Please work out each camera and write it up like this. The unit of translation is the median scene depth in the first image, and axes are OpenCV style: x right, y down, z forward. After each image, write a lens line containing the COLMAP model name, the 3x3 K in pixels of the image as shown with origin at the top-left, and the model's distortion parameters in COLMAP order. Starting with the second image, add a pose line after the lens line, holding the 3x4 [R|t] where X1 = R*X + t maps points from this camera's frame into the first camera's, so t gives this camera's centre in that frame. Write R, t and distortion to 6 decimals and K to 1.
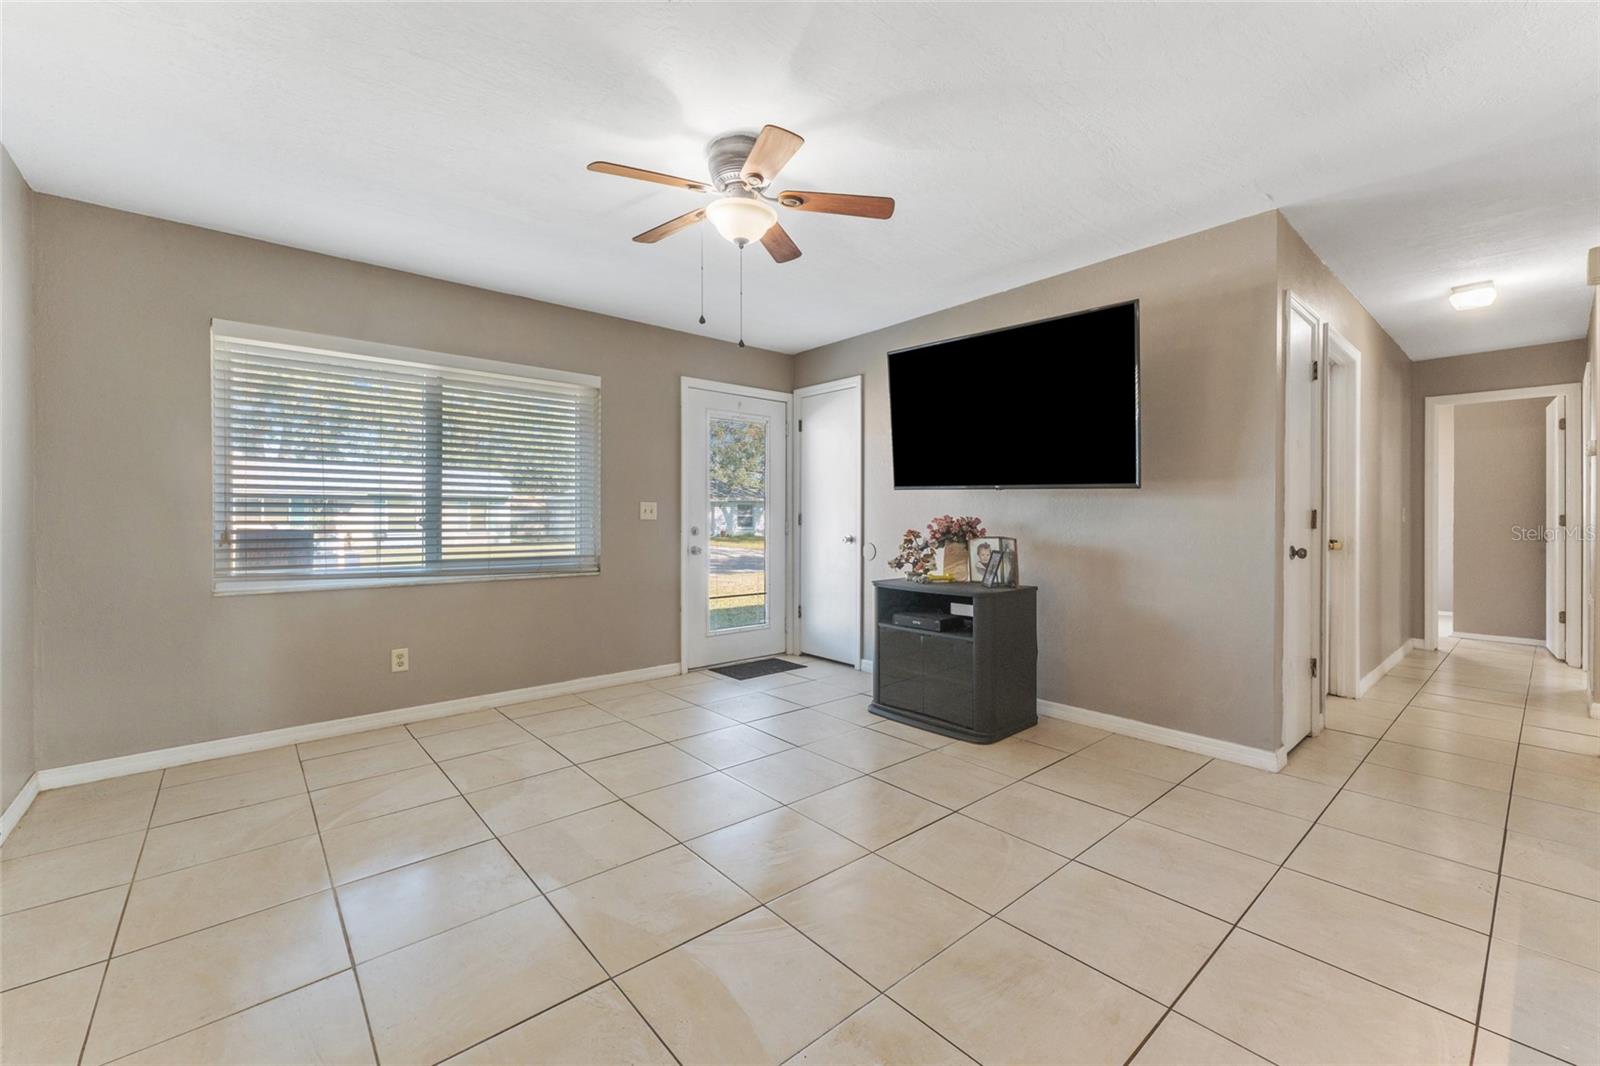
lens RADIAL K [[645.7, 0, 804.7], [0, 645.7, 514.9], [0, 0, 1]] dist [0.001812, 0.000359]
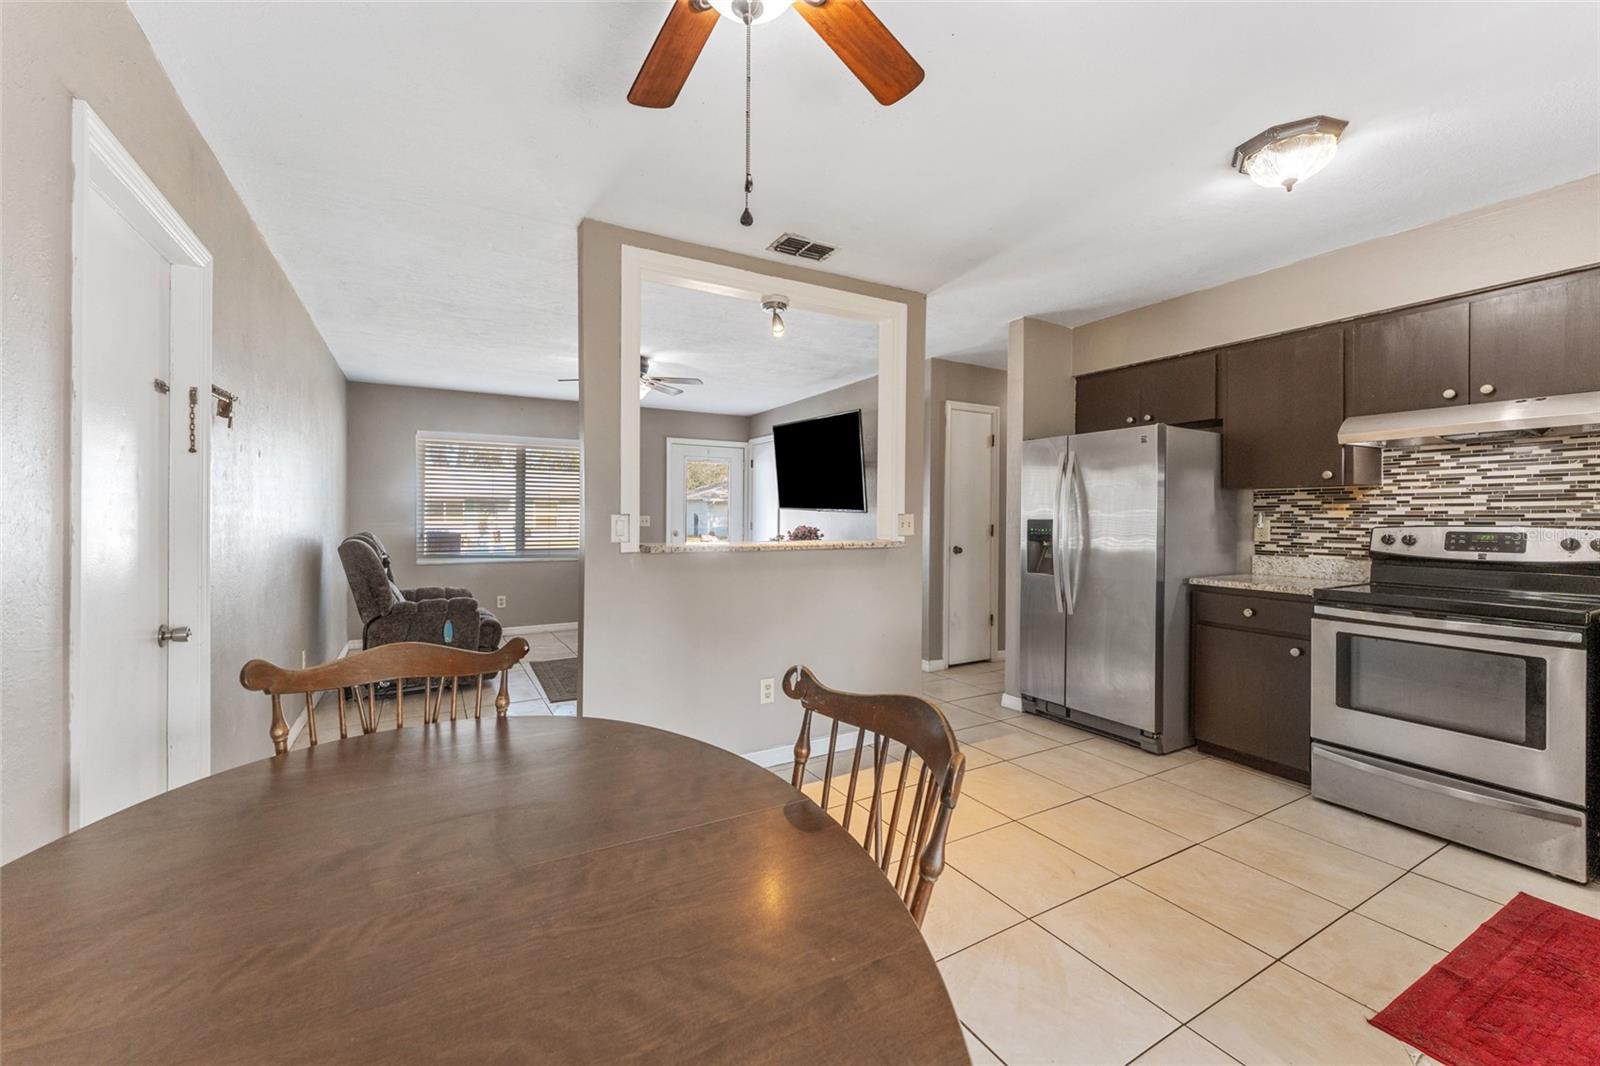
lens RADIAL K [[645.7, 0, 804.7], [0, 645.7, 514.9], [0, 0, 1]] dist [0.001812, 0.000359]
pose [[0.981491, 0.003182, -0.191484, 0.593204], [-0.003177, 0.999995, 0.000329, -0.029576], [0.191484, 0.000286, 0.981496, -0.668219]]
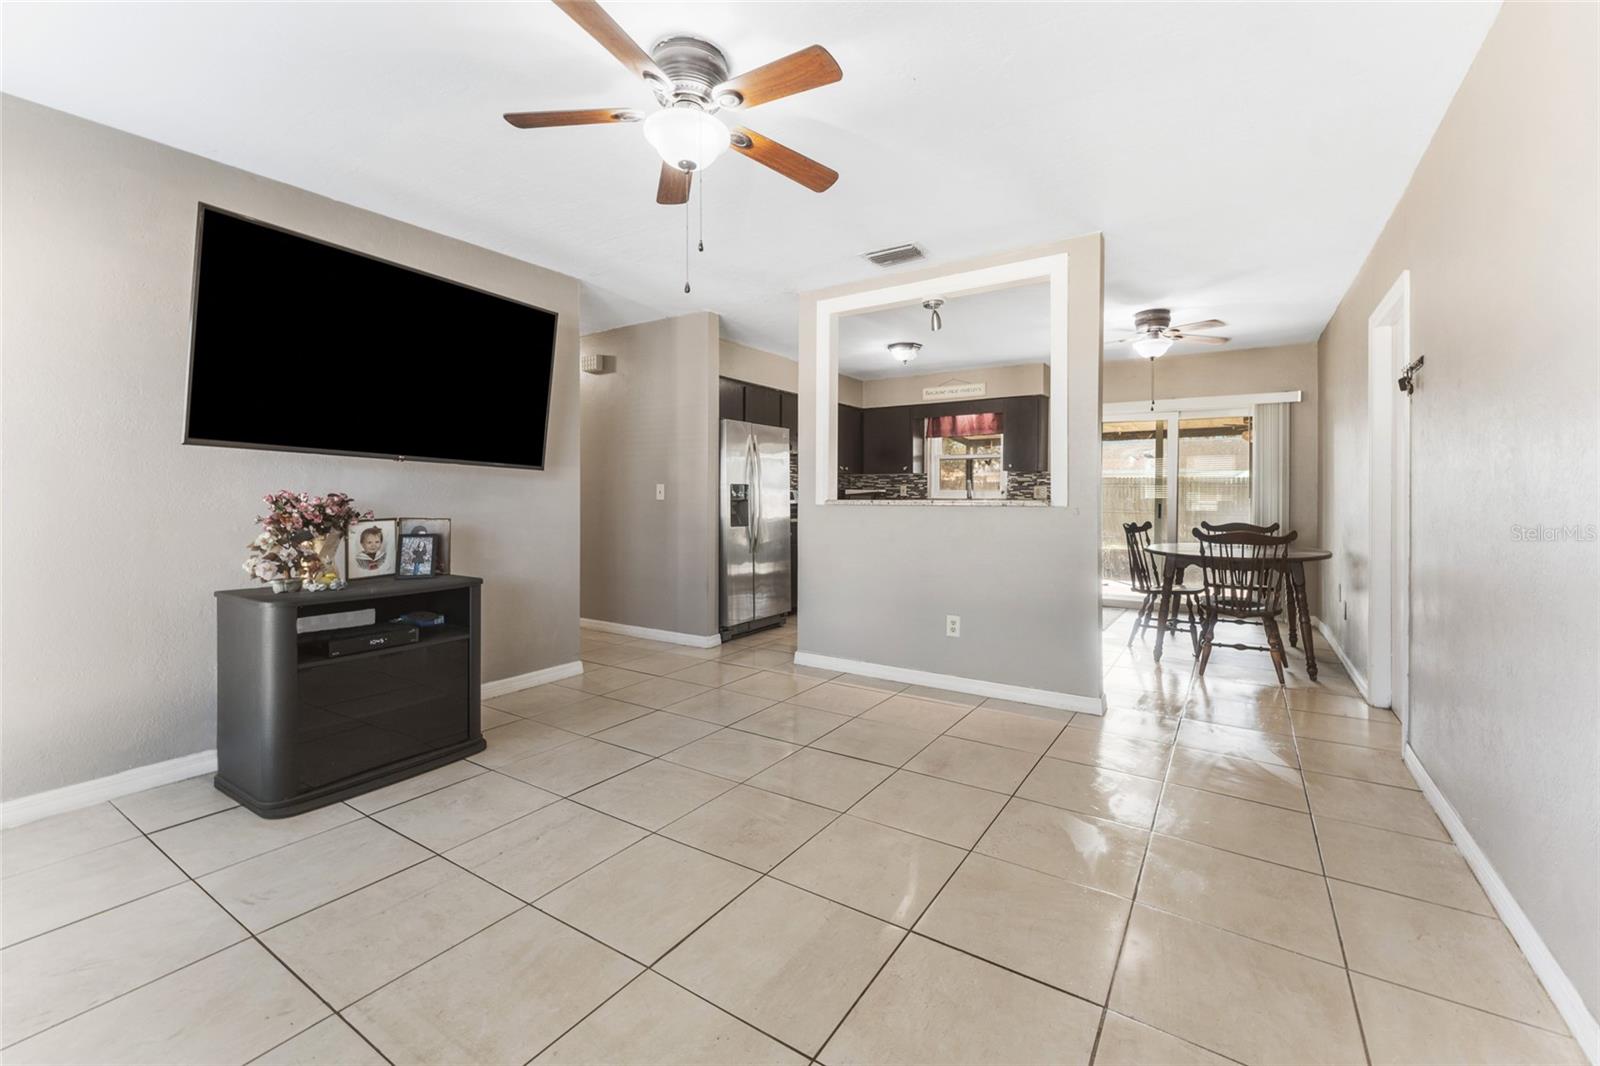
lens RADIAL K [[665.4, 0, 798.5], [0, 665.4, 493.0], [0, 0, 1]] dist [-0.000031, -0.000084]
pose [[-0.264756, 0.004109, 0.964307, -0.659069], [-0.005129, 0.999971, -0.005669, 0.004148], [-0.964302, -0.006447, -0.264727, 0.745515]]
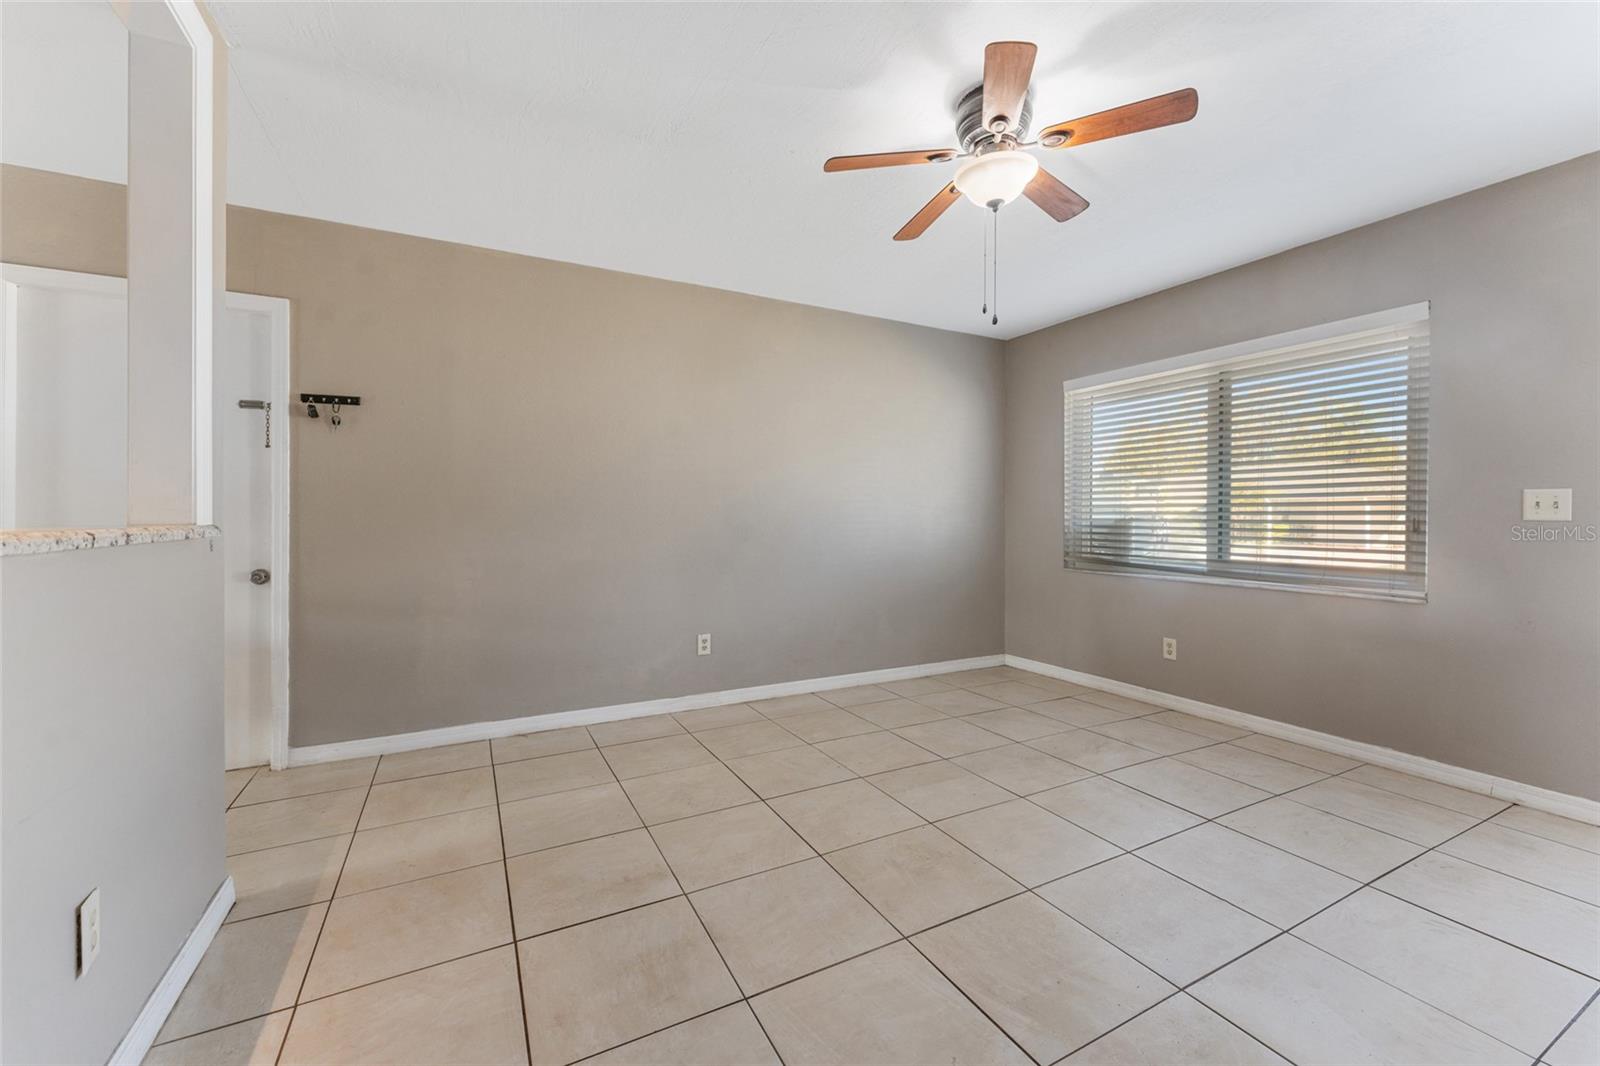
lens RADIAL K [[645.7, 0, 804.7], [0, 645.7, 514.9], [0, 0, 1]] dist [0.001812, 0.000359]
pose [[-0.222612, -0.001151, -0.974907, 0.554711], [0.003275, 0.999993, -0.001929, 0.002206], [0.974902, -0.003622, -0.222606, 0.646355]]
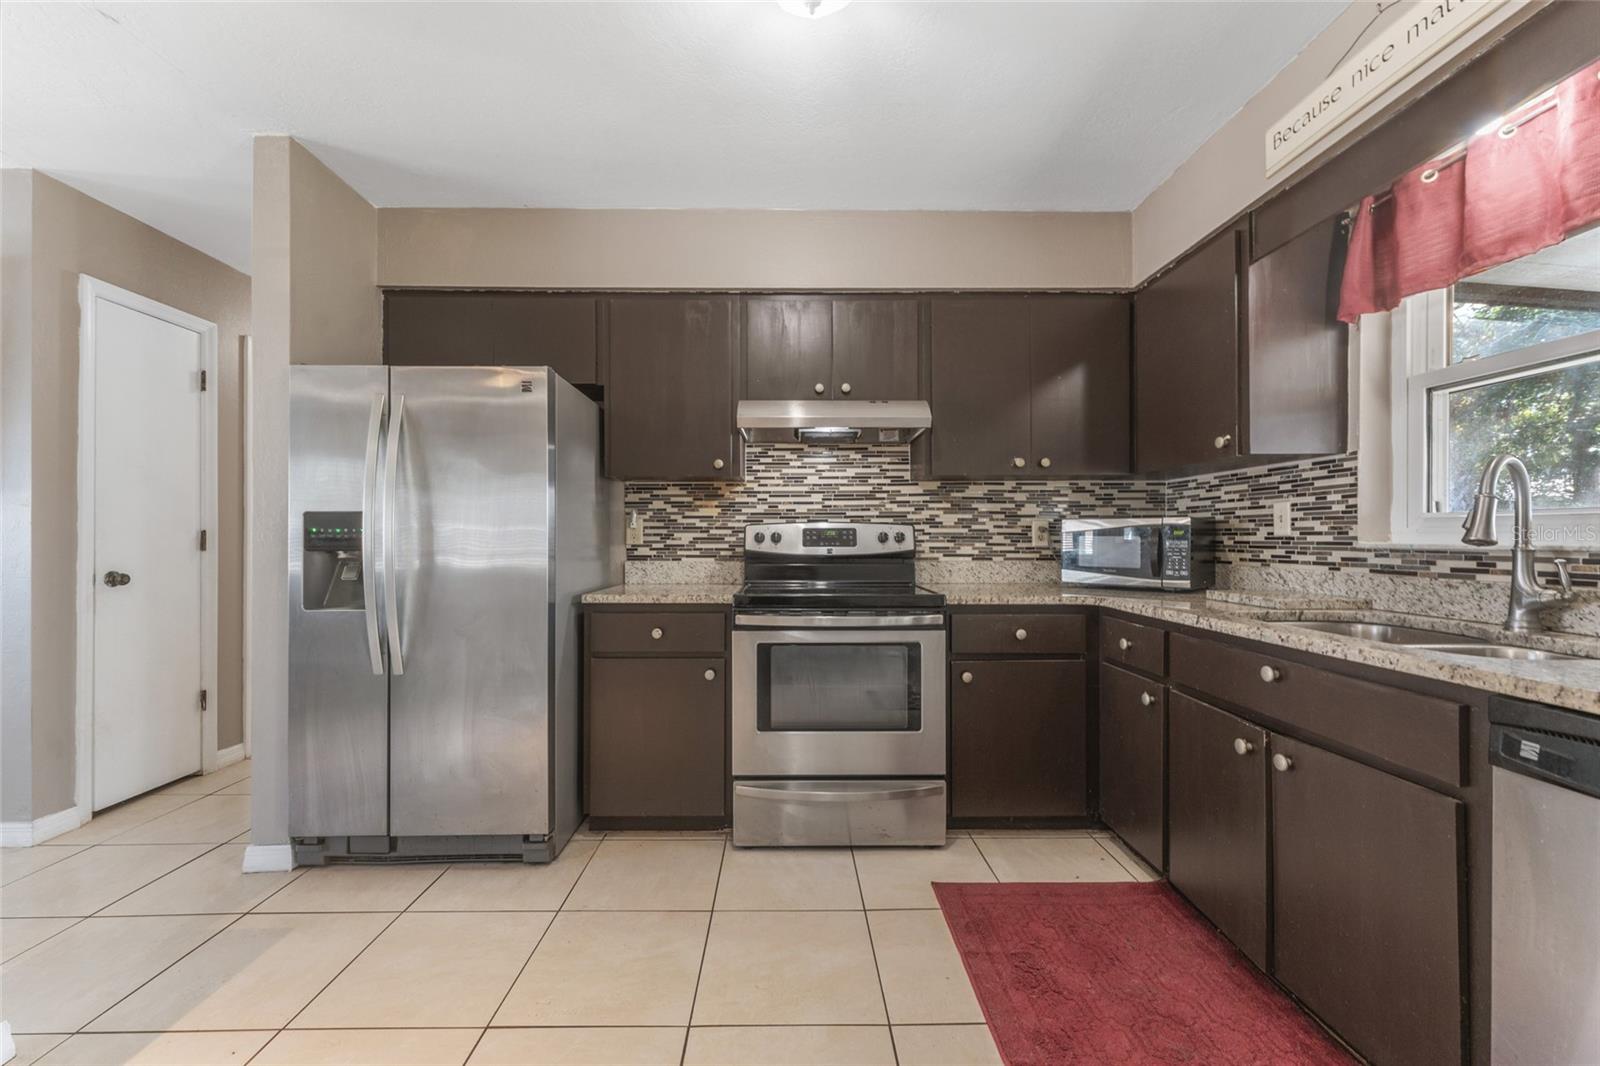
lens RADIAL K [[645.0, 0, 795.1], [0, 645.0, 540.3], [0, 0, 1]] dist [0.000368, -0.000404]
pose [[0.651118, -0.003450, 0.758969, 0.599113], [-0.000852, 0.999986, 0.005277, 0.000438], [-0.758976, -0.004082, 0.651106, -0.238383]]
